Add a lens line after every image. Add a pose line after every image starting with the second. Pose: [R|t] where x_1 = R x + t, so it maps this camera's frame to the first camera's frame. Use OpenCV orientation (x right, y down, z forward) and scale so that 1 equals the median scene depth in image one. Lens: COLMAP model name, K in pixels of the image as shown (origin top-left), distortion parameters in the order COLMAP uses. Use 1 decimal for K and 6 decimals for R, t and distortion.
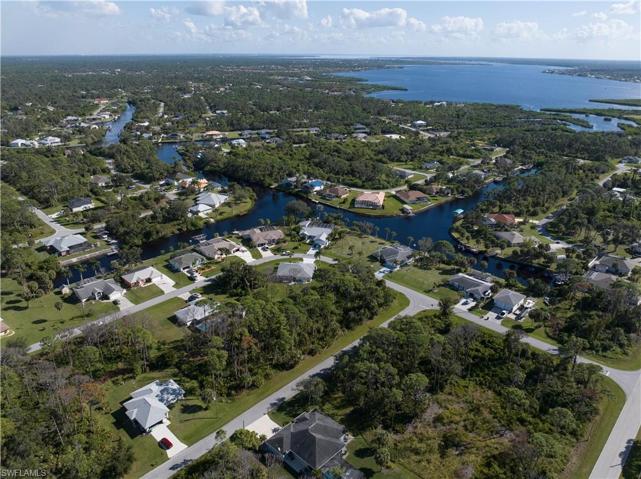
lens RADIAL K [[461.2, 0, 320.5], [0, 461.2, 239.5], [0, 0, 1]] dist [-0.027315, 0.000854]
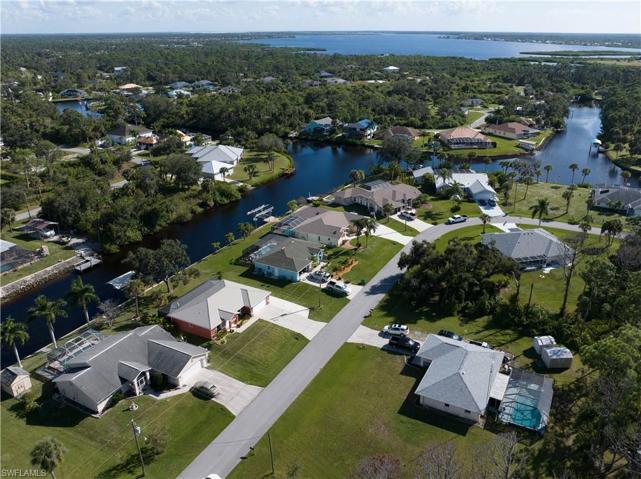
lens RADIAL K [[489.2, 0, 347.0], [0, 489.2, 239.5], [0, 0, 1]] dist [-0.028028, 0.006506]
pose [[0.956304, -0.123411, 0.265051, -0.353493], [0.118093, 0.992351, 0.035971, 0.019041], [-0.267463, -0.003099, 0.963563, 0.514248]]
